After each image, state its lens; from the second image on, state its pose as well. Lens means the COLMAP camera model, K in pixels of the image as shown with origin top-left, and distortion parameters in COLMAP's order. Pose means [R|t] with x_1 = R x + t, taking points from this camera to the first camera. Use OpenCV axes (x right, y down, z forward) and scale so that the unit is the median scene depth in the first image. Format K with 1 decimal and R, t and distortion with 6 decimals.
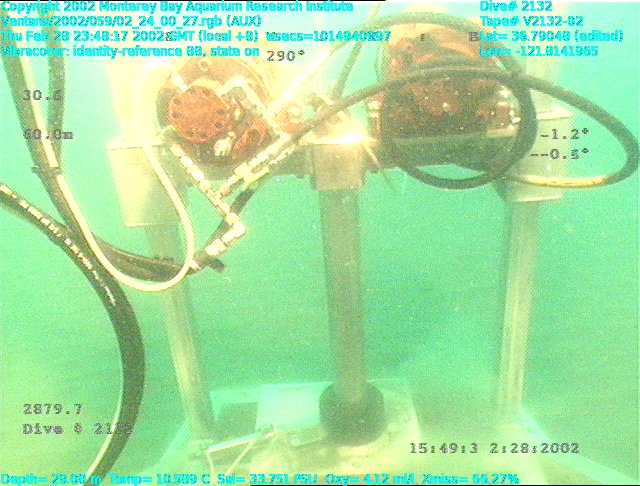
lens RADIAL K [[563.7, 0, 320.0], [0, 563.7, 243.0], [0, 0, 1]] dist [0.009918, 0.015263]
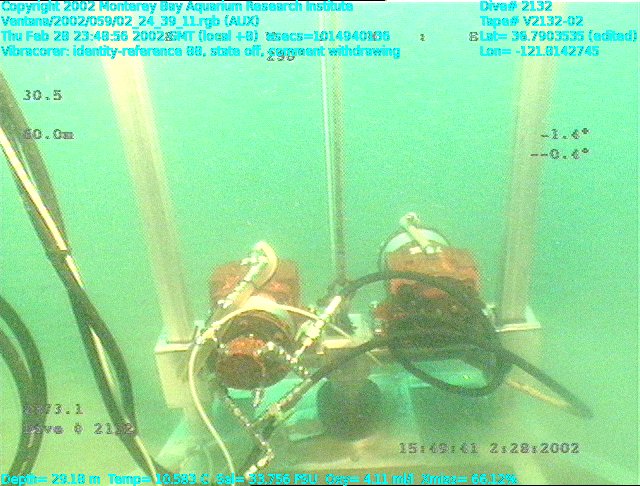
lens RADIAL K [[563.7, 0, 320.0], [0, 563.7, 243.0], [0, 0, 1]] dist [0.009918, 0.015263]
pose [[0.999995, 0.000122, 0.003284, -0.037444], [-0.000131, 0.999996, 0.002690, -0.477765], [-0.003283, -0.002690, 0.999991, -0.230869]]
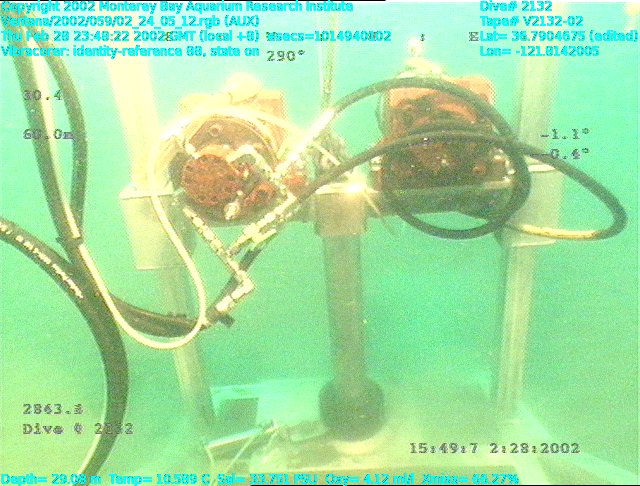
lens RADIAL K [[563.7, 0, 320.0], [0, 563.7, 243.0], [0, 0, 1]] dist [0.009918, 0.015263]
pose [[0.999997, 0.002337, -0.000750, -0.007259], [-0.002332, 0.999976, 0.006564, -0.108271], [0.000765, -0.006563, 0.999978, -0.054215]]
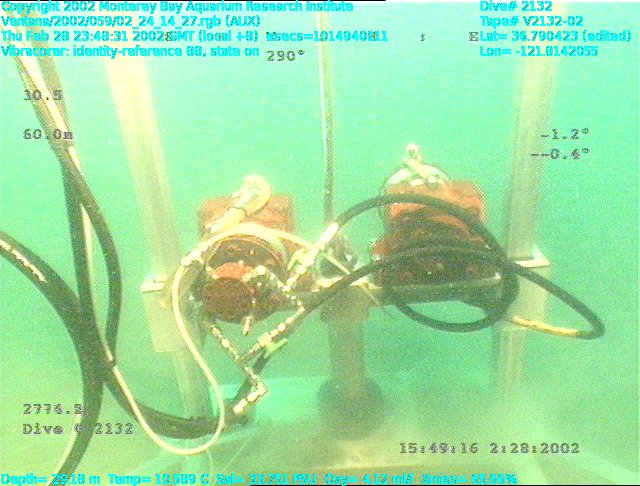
lens RADIAL K [[566.9, 0, 320.0], [0, 566.9, 243.0], [0, 0, 1]] dist [-0.006539, 0.002207]
pose [[0.999998, 0.000961, 0.001573, -0.023693], [-0.000973, 0.999973, 0.007291, -0.323593], [-0.001566, -0.007293, 0.999972, -0.161071]]
